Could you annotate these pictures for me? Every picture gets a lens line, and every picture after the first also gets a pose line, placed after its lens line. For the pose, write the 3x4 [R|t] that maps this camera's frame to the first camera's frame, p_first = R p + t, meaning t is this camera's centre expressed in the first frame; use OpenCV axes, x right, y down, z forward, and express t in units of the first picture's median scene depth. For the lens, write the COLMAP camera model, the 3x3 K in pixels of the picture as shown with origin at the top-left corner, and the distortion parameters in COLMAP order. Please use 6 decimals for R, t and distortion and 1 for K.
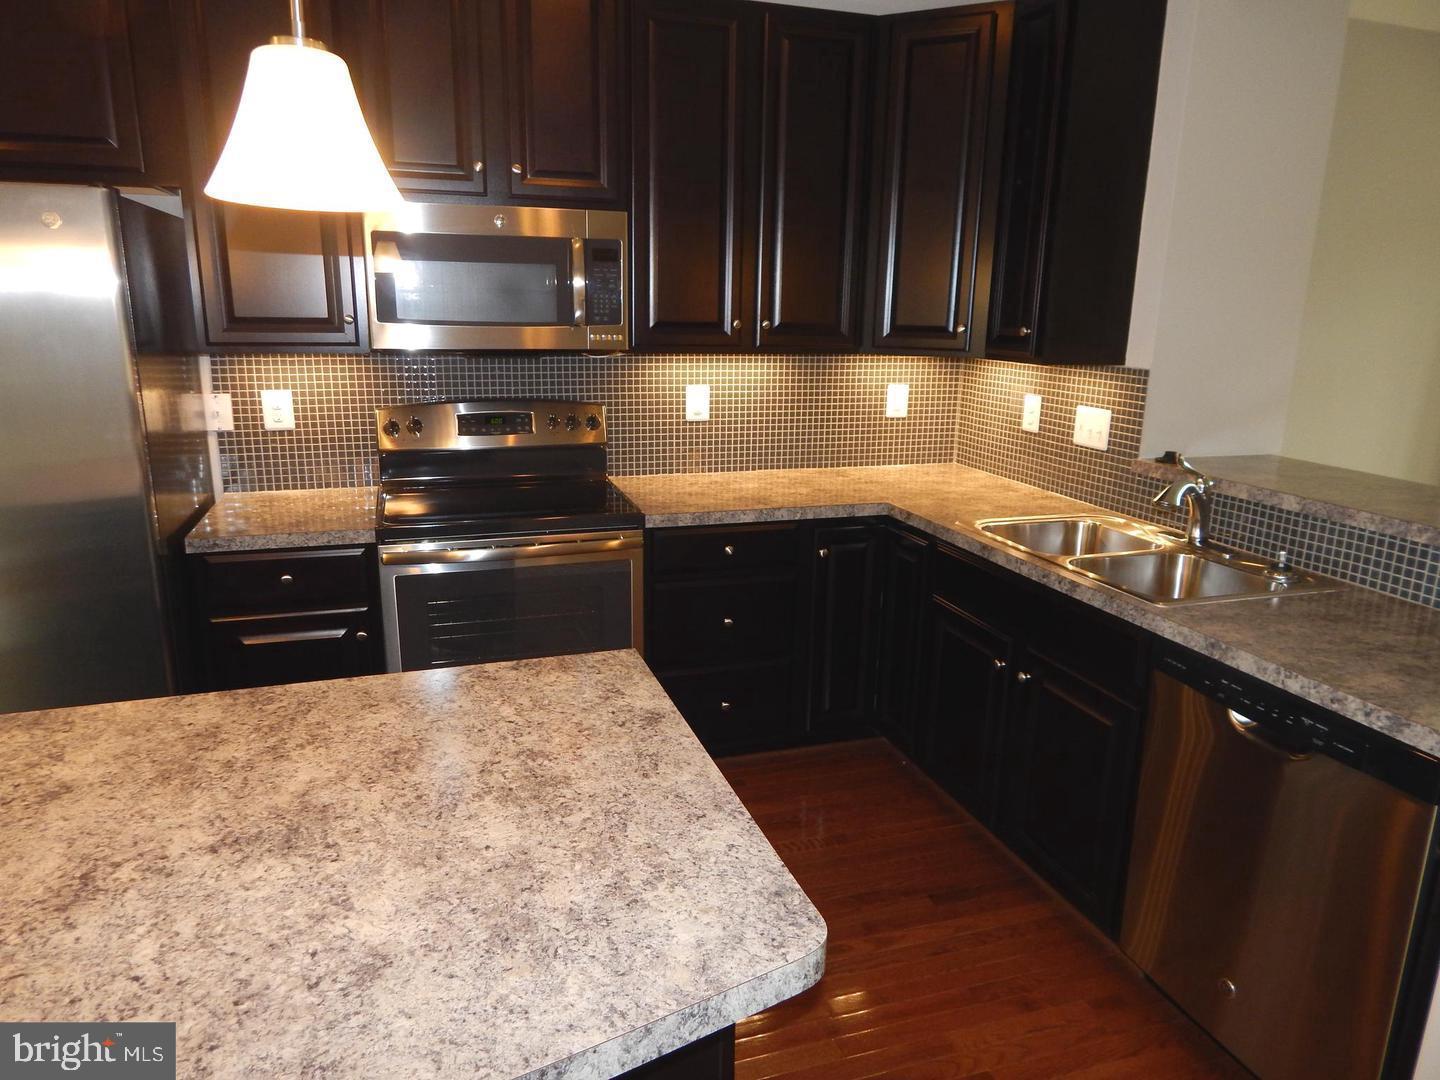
lens RADIAL K [[957.4, 0, 720.0], [0, 957.4, 540.0], [0, 0, 1]] dist [-0.005826, -0.001223]
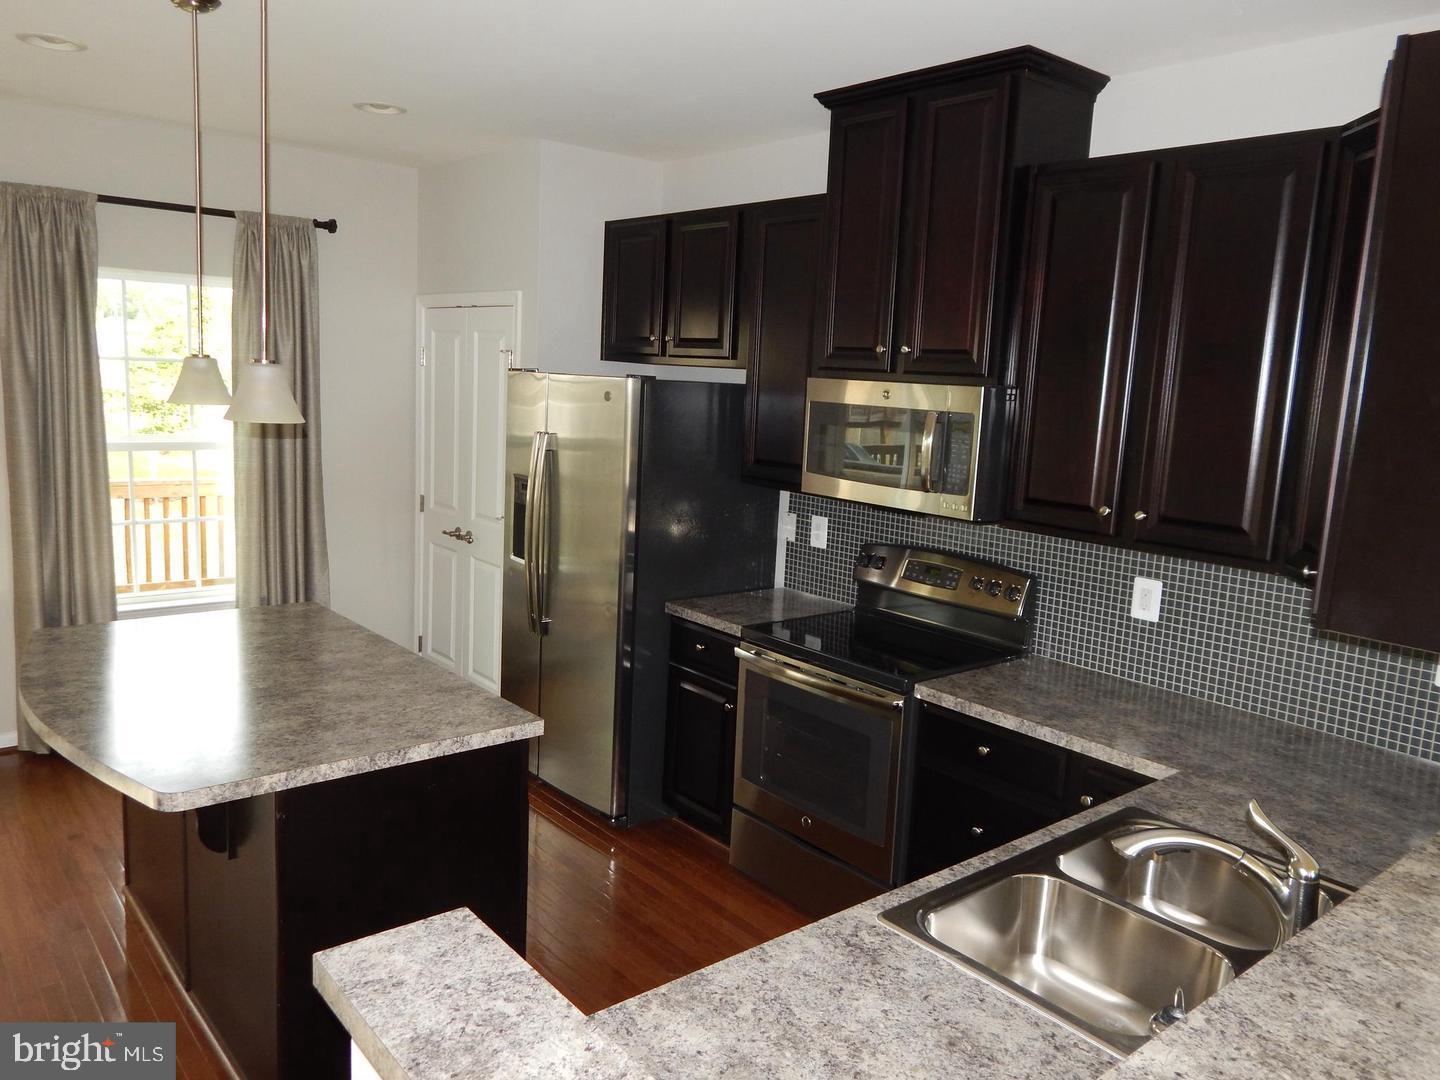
lens RADIAL K [[1074.5, 0, 720.0], [0, 1074.5, 540.0], [0, 0, 1]] dist [0.001108, -0.000173]
pose [[0.370670, 0.145579, -0.917284, 0.793670], [-0.267673, 0.962478, 0.044586, -0.154967], [0.889356, 0.229006, 0.395729, 0.330311]]
